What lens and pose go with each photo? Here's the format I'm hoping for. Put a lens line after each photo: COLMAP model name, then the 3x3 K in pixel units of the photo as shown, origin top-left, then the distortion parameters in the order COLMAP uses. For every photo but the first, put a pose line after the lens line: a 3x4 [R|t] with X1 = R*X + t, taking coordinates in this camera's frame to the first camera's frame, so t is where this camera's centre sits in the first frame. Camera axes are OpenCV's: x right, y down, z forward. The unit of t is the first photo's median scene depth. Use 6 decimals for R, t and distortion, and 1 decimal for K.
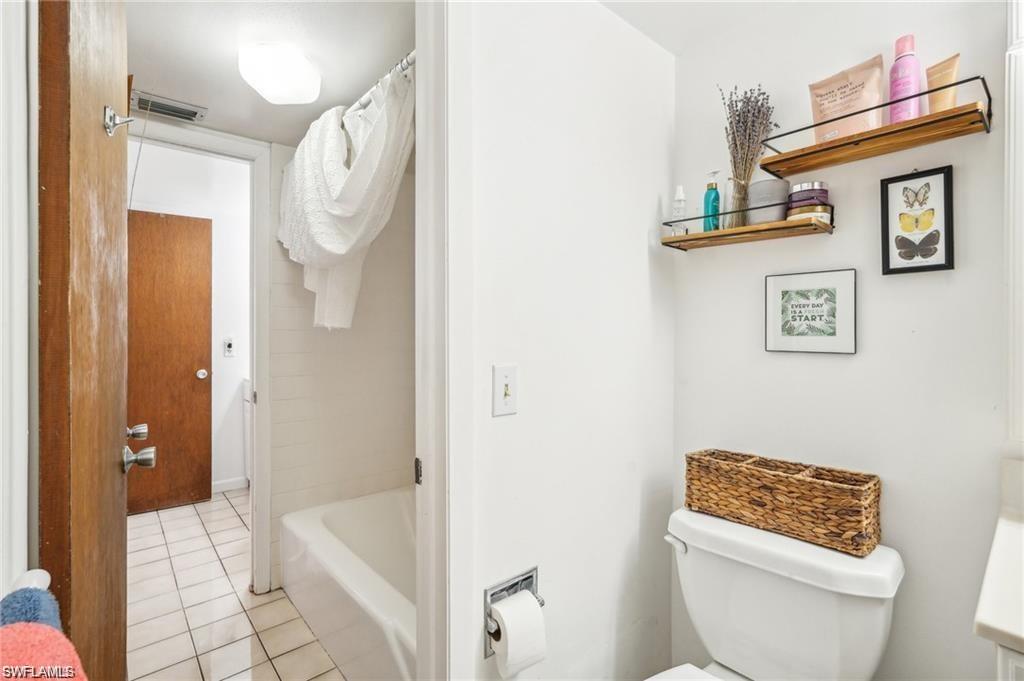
lens RADIAL K [[469.0, 0, 511.9], [0, 469.0, 326.2], [0, 0, 1]] dist [-0.003746, -0.000298]
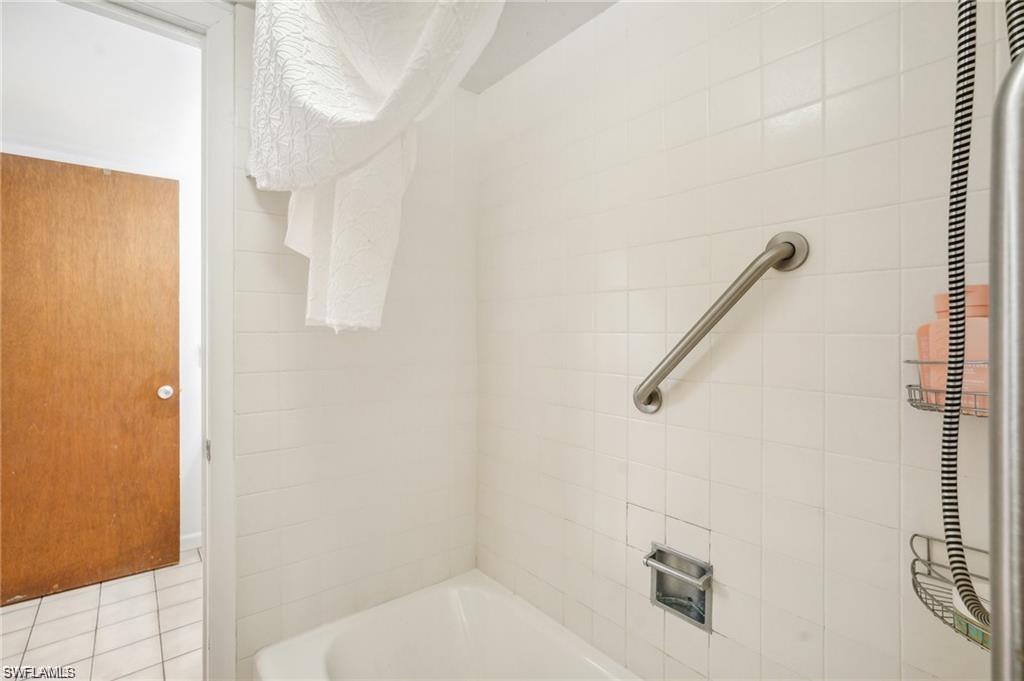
lens RADIAL K [[458.8, 0, 512.0], [0, 458.8, 340.5], [0, 0, 1]] dist [0.000399, -0.000151]
pose [[0.999871, 0.005777, -0.015011, -0.115738], [-0.005444, 0.999740, 0.022139, 0.002788], [0.015135, -0.022054, 0.999642, 0.304276]]
